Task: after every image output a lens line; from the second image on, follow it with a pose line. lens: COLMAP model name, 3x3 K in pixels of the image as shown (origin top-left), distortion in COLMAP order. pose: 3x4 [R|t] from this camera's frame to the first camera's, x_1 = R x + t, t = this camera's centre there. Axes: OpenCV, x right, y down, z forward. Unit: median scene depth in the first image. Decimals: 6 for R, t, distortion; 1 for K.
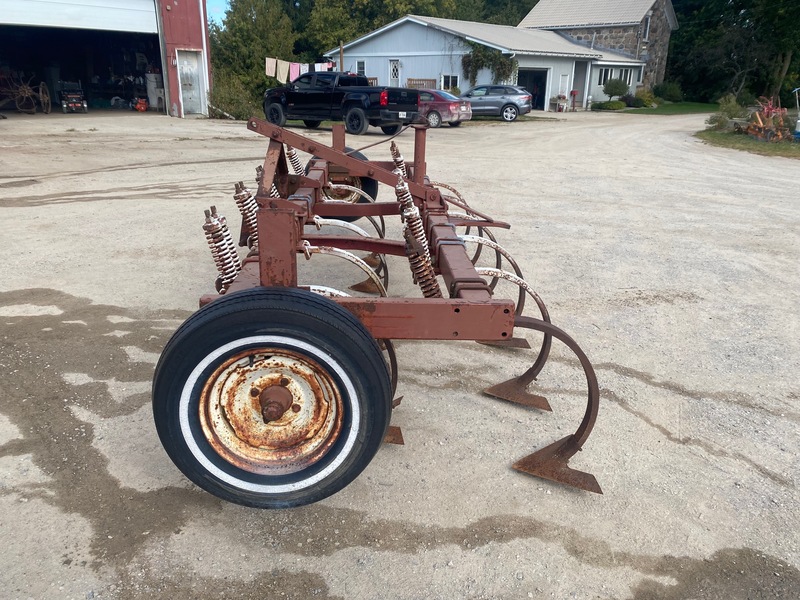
lens RADIAL K [[613.6, 0, 396.9], [0, 613.6, 298.3], [0, 0, 1]] dist [0.011397, 0.001649]
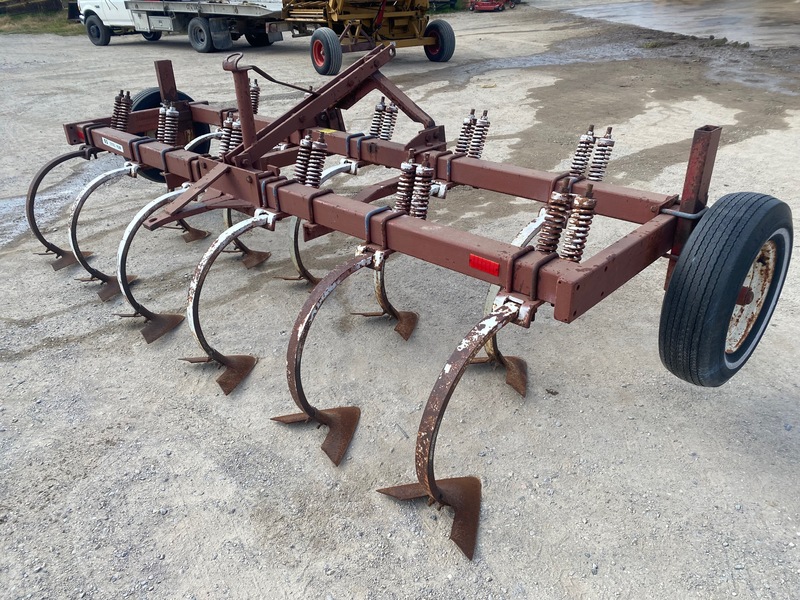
lens RADIAL K [[613.6, 0, 396.9], [0, 613.6, 298.3], [0, 0, 1]] dist [0.011397, 0.001649]
pose [[-0.714501, 0.310863, -0.626779, 0.083584], [-0.230737, 0.741045, 0.630566, -0.106201], [0.660491, 0.595161, -0.457750, 0.294297]]
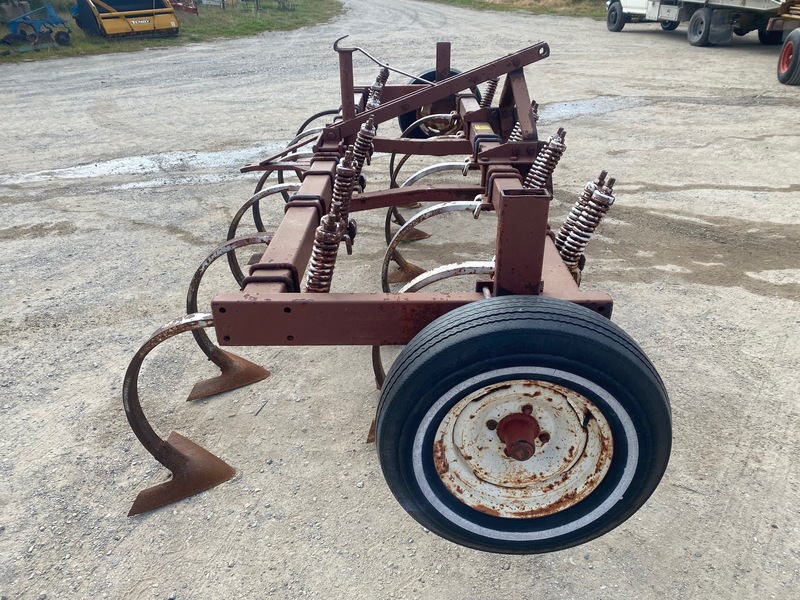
lens RADIAL K [[610.4, 0, 412.2], [0, 610.4, 301.0], [0, 0, 1]] dist [0.003210, 0.000617]
pose [[-0.998933, -0.037912, 0.026386, -0.016249], [-0.006246, 0.676874, 0.736072, -0.116760], [-0.045766, 0.735122, -0.676389, 0.321313]]
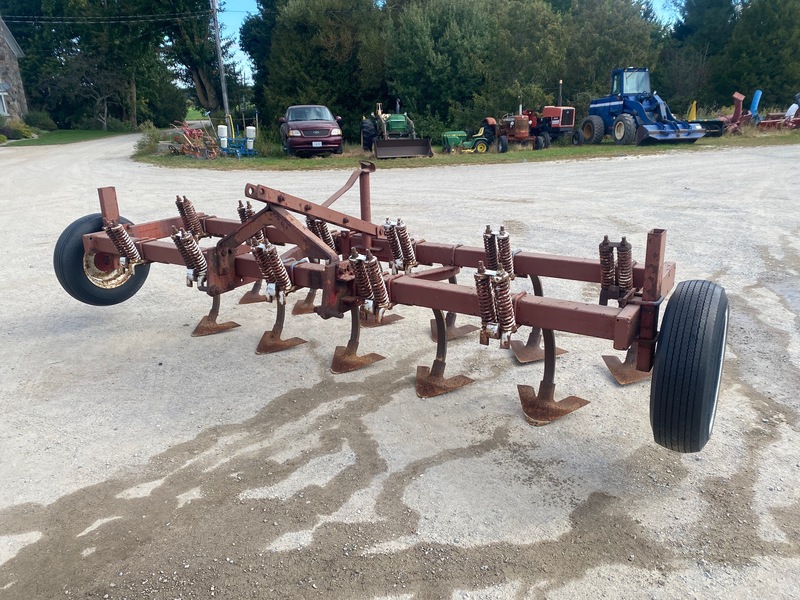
lens RADIAL K [[613.6, 0, 396.9], [0, 613.6, 298.3], [0, 0, 1]] dist [0.011397, 0.001649]
pose [[0.573524, -0.287150, 0.767212, -0.145560], [0.315270, 0.941786, 0.116811, -0.031071], [-0.756092, 0.174885, 0.630667, 0.056685]]
